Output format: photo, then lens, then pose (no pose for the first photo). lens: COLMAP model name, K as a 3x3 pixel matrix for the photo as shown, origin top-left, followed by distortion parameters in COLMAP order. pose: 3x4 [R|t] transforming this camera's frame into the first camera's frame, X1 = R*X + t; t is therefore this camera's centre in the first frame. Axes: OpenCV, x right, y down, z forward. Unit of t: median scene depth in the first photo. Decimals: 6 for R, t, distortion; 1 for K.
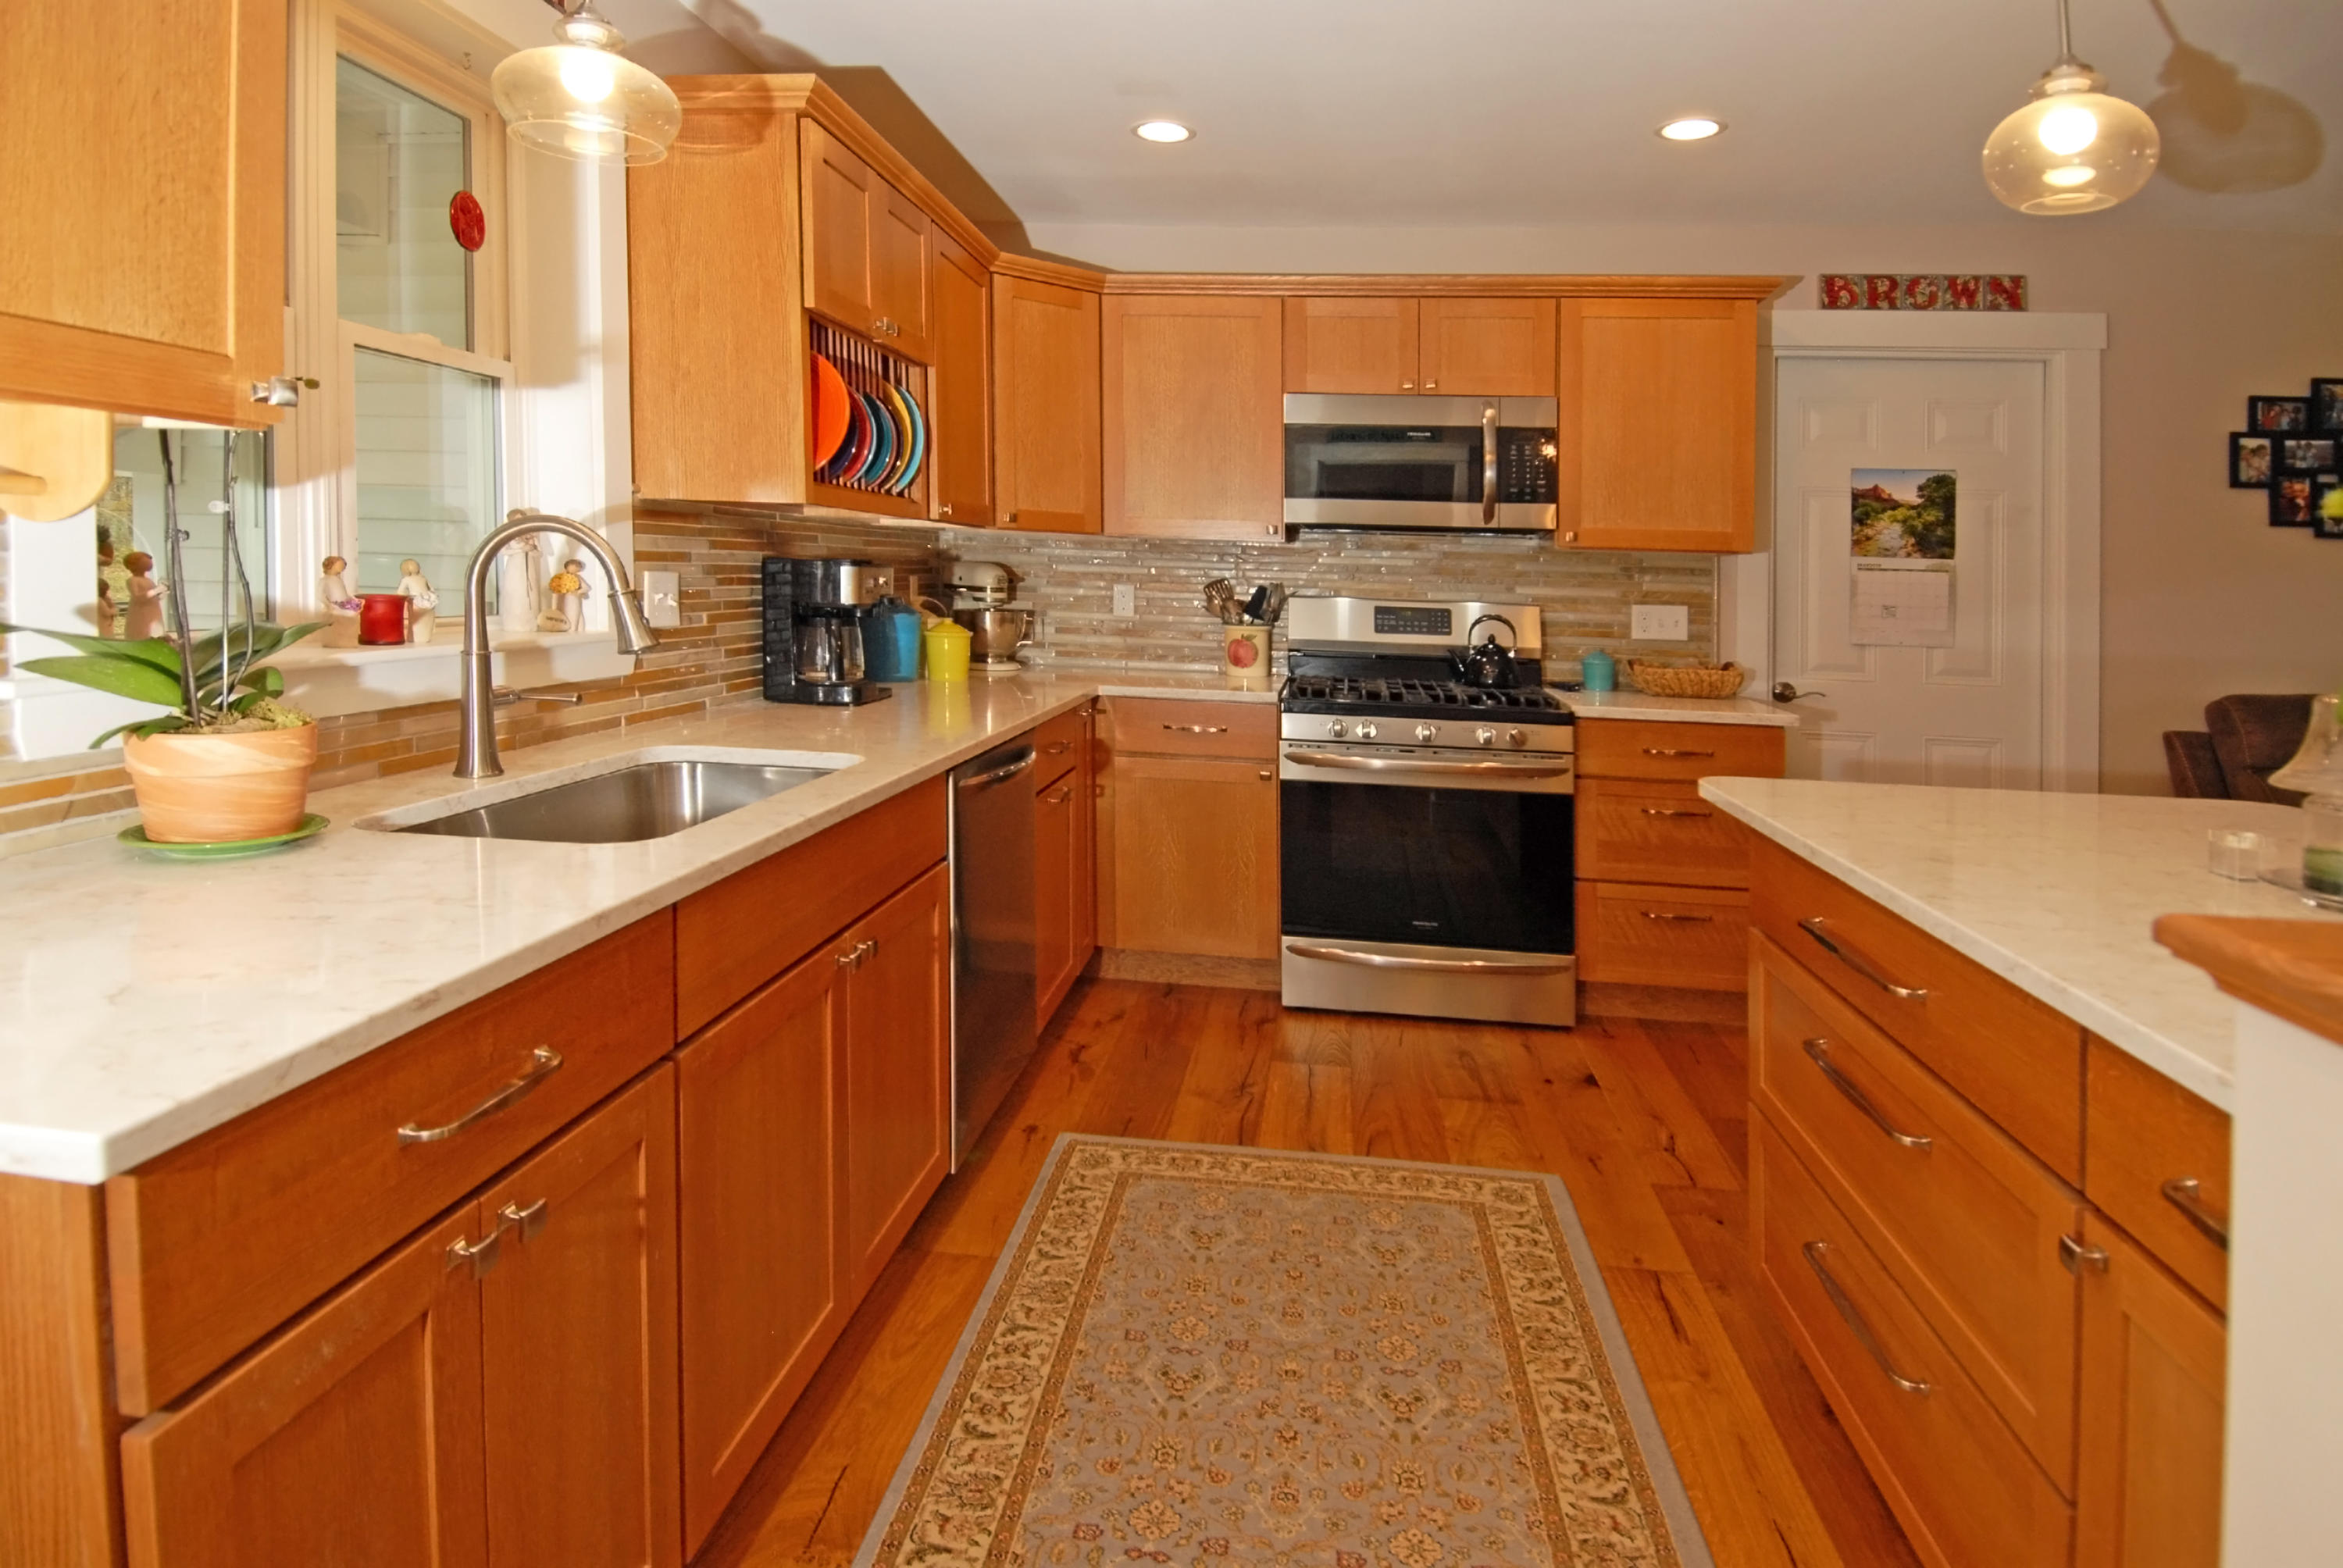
lens RADIAL K [[1306.0, 0, 1171.5], [0, 1306.0, 784.0], [0, 0, 1]] dist [0.059780, -0.065275]
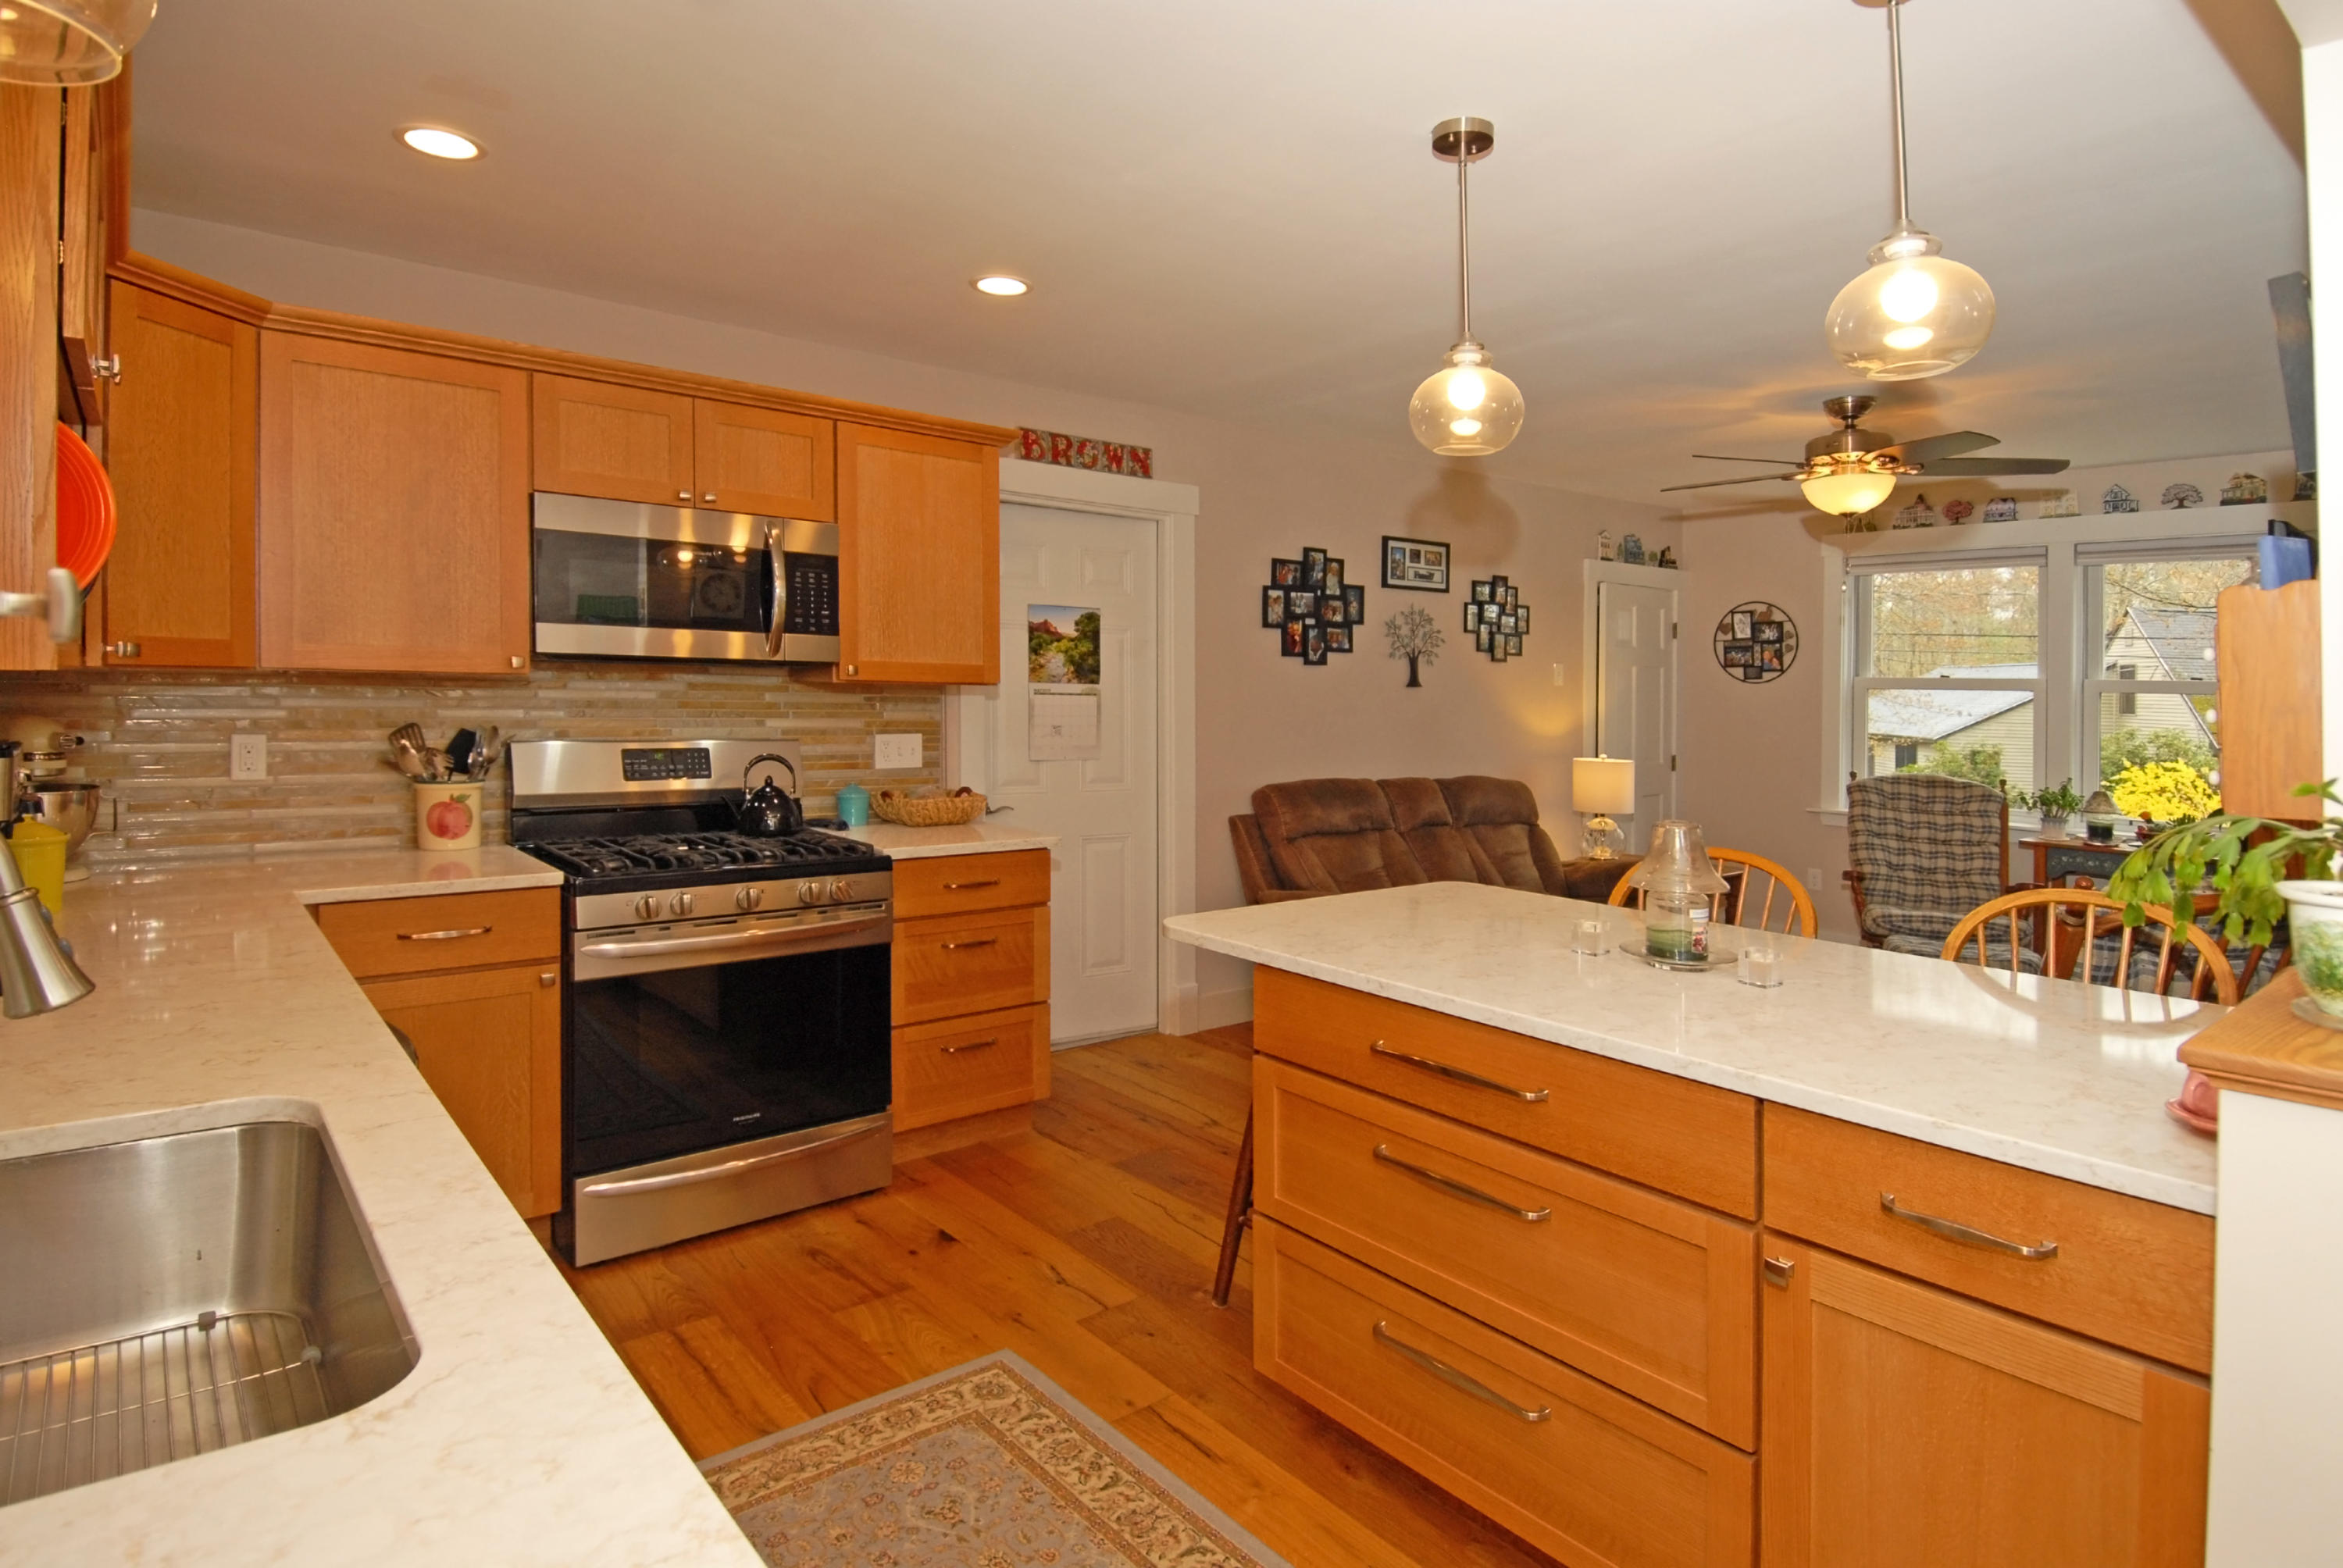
lens RADIAL K [[1371.5, 0, 1169.8], [0, 1371.5, 817.6], [0, 0, 1]] dist [0.118195, -0.183631]
pose [[0.671505, -0.087501, 0.735816, -0.275106], [0.113715, 0.993410, 0.014358, -0.070311], [-0.732223, 0.074032, 0.677030, 0.169322]]
